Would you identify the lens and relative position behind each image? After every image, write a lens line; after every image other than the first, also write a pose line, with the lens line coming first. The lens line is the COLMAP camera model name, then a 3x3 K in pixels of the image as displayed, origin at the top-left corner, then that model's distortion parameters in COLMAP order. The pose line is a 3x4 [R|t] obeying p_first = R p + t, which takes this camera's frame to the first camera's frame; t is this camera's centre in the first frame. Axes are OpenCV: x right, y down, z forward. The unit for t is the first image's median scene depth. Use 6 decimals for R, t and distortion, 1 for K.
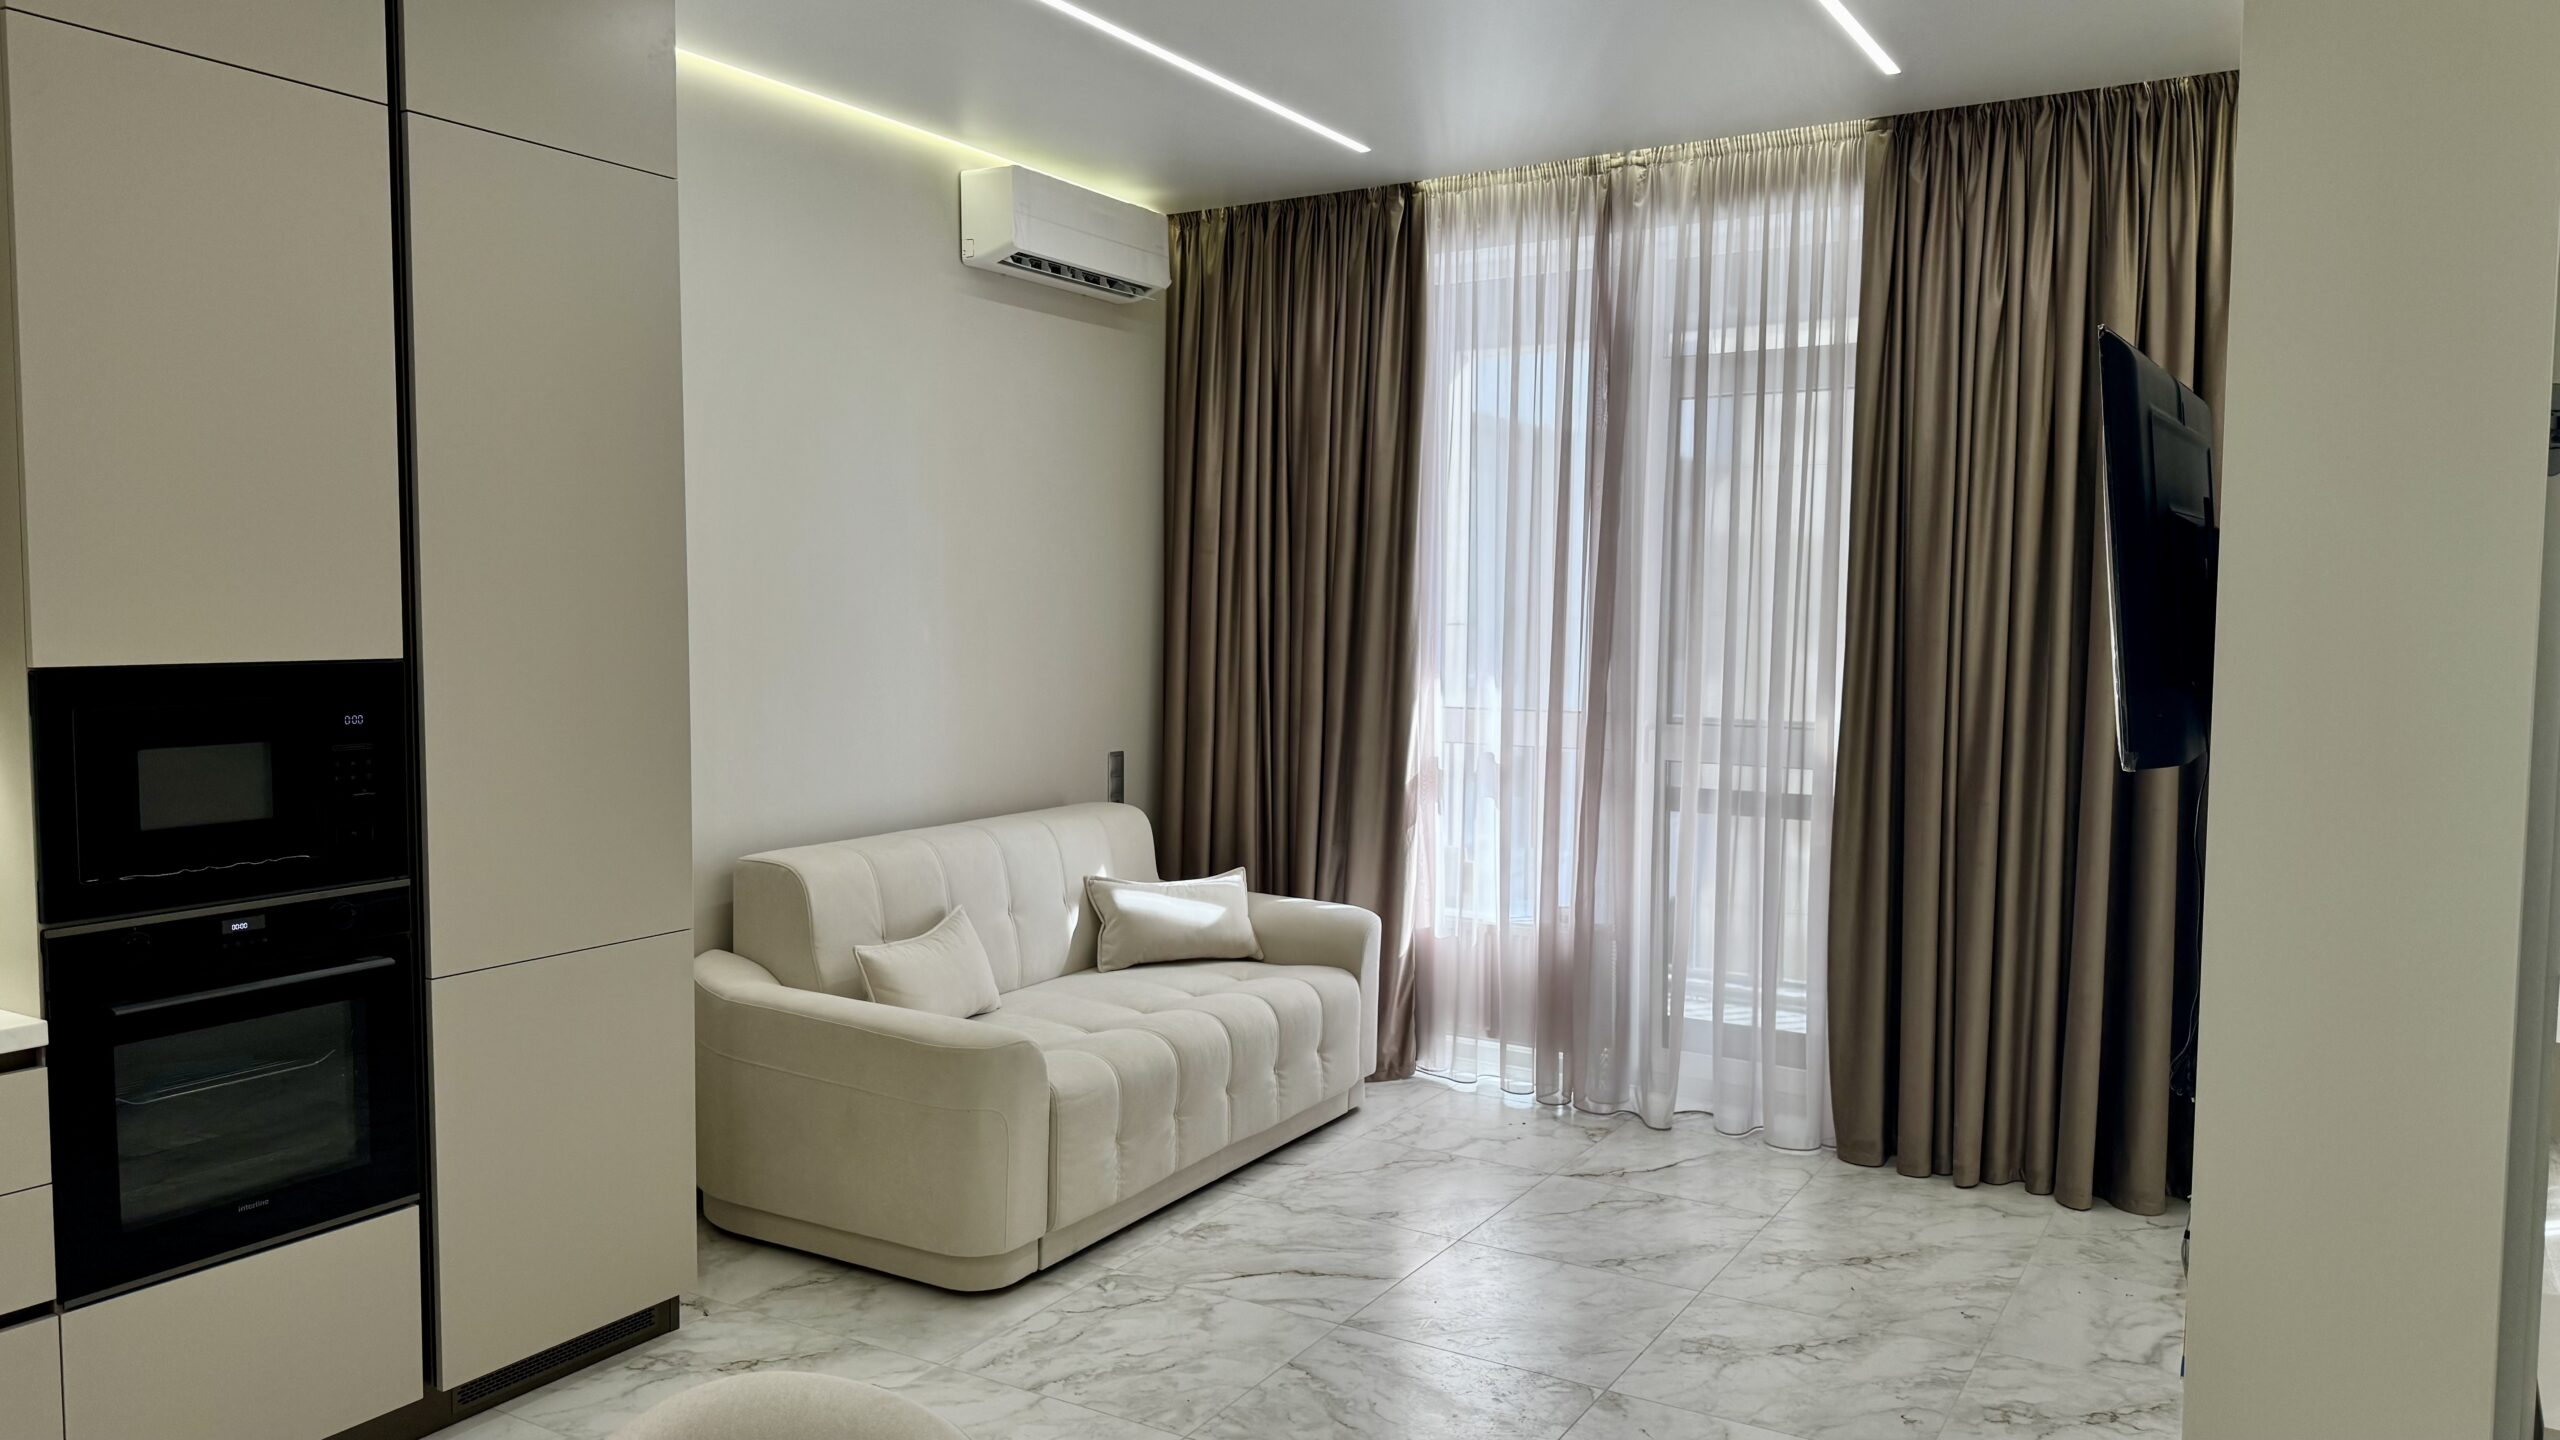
lens RADIAL K [[1774.4, 0, 1266.7], [0, 1774.4, 729.9], [0, 0, 1]] dist [0.117162, -0.208359]
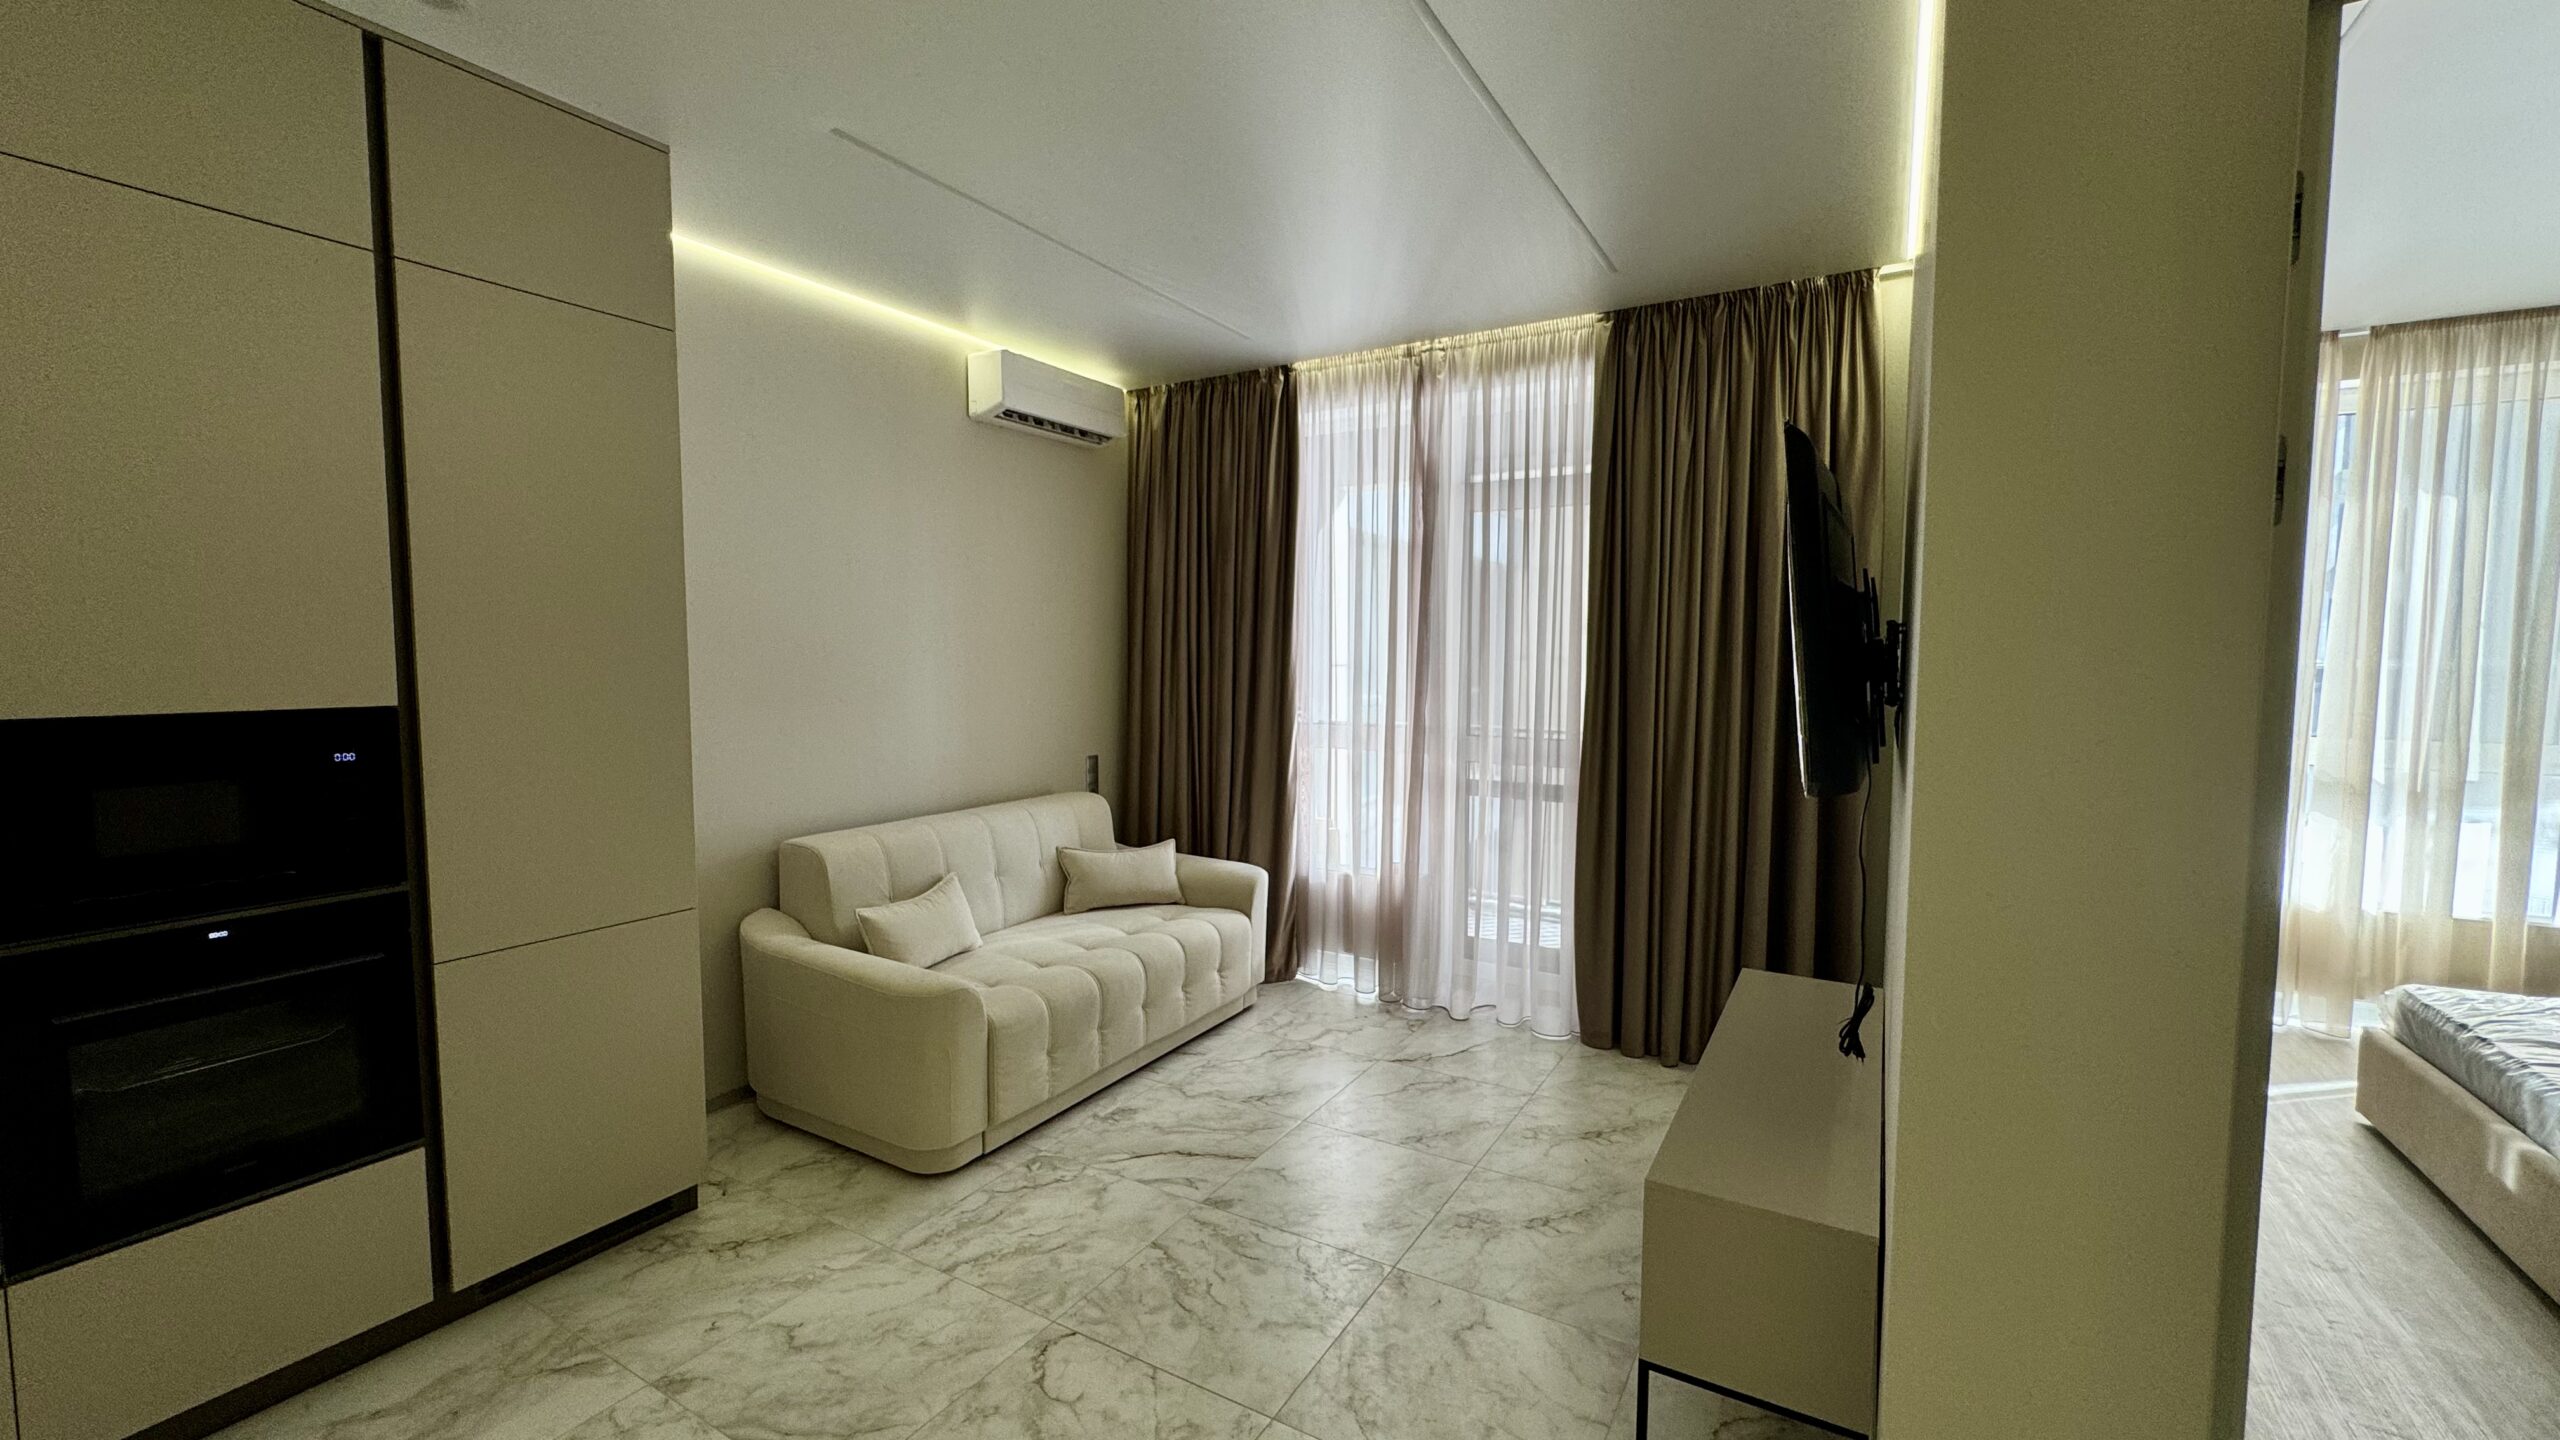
lens RADIAL K [[1028.4, 0, 1277.3], [0, 1028.4, 721.2], [0, 0, 1]] dist [-0.003336, 0.000351]
pose [[0.999946, -0.004005, 0.009552, 0.073755], [0.004036, 0.999987, -0.003146, -0.015998], [-0.009540, 0.003184, 0.999949, 0.195964]]
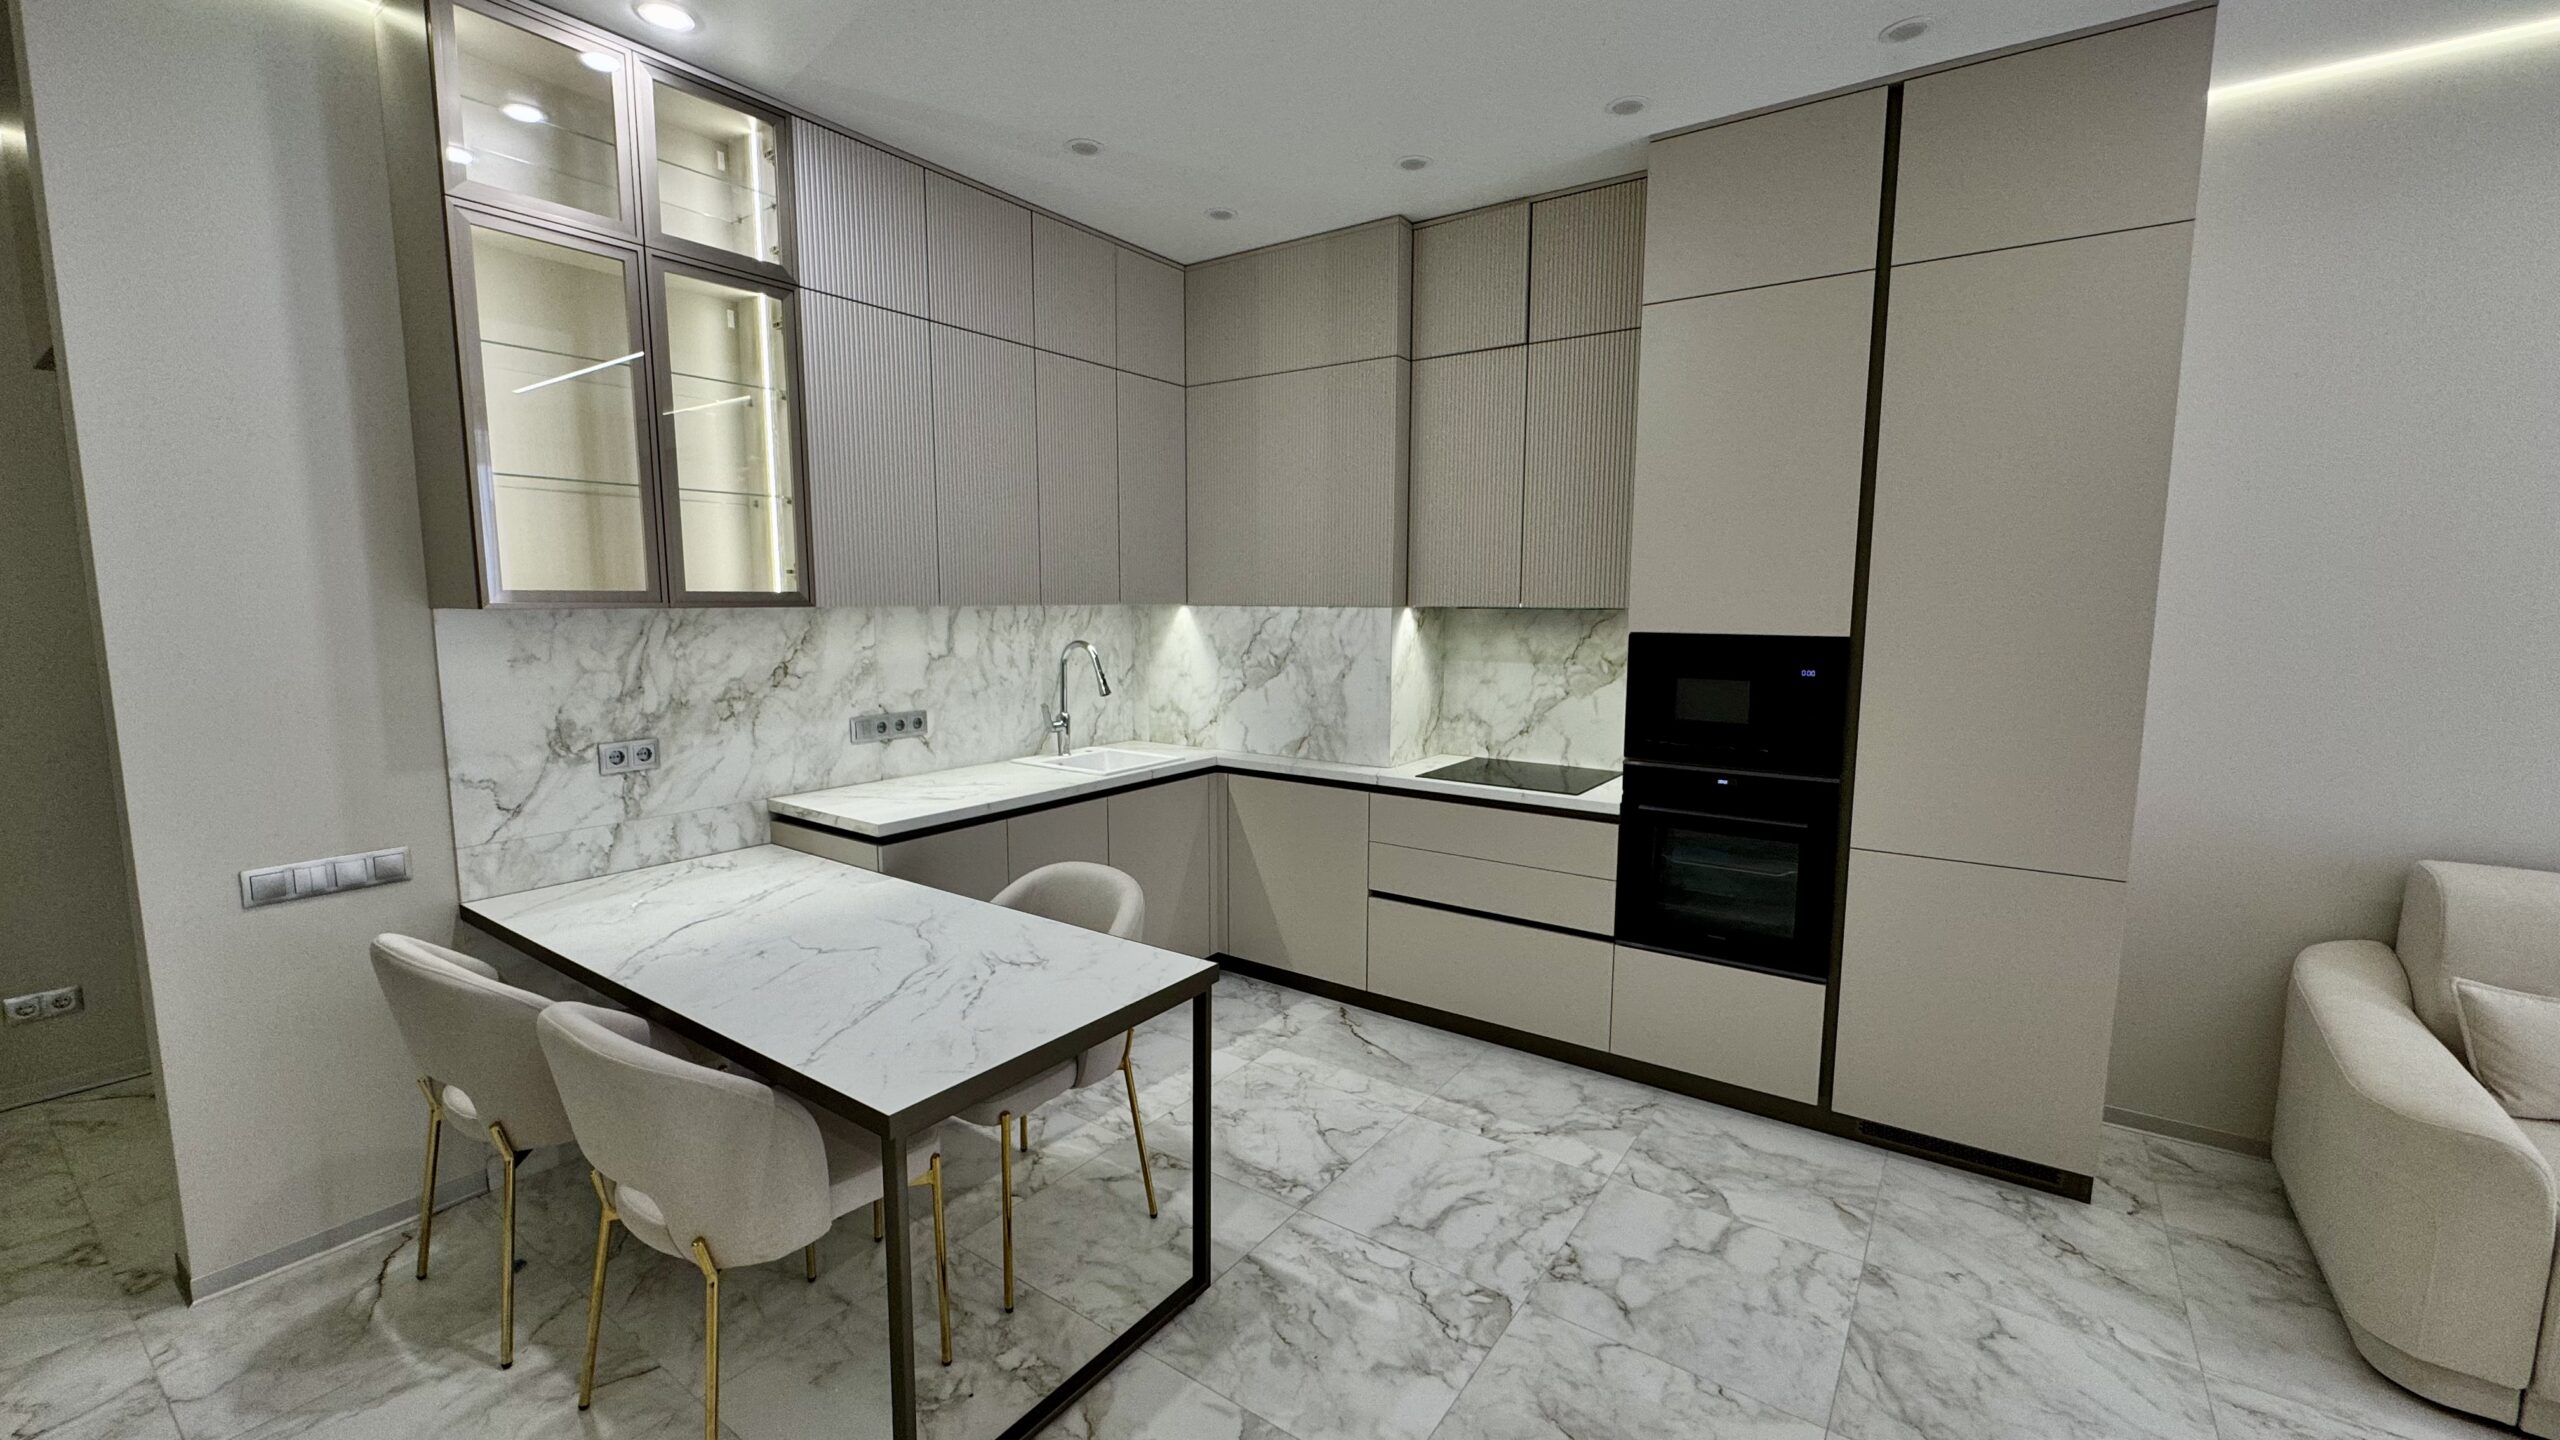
lens RADIAL K [[1028.4, 0, 1277.3], [0, 1028.4, 721.2], [0, 0, 1]] dist [-0.003336, 0.000351]
pose [[-0.070931, 0.116554, -0.990648, 0.286127], [-0.073742, 0.989819, 0.121736, -0.025855], [0.994752, 0.081687, -0.061614, 0.380005]]
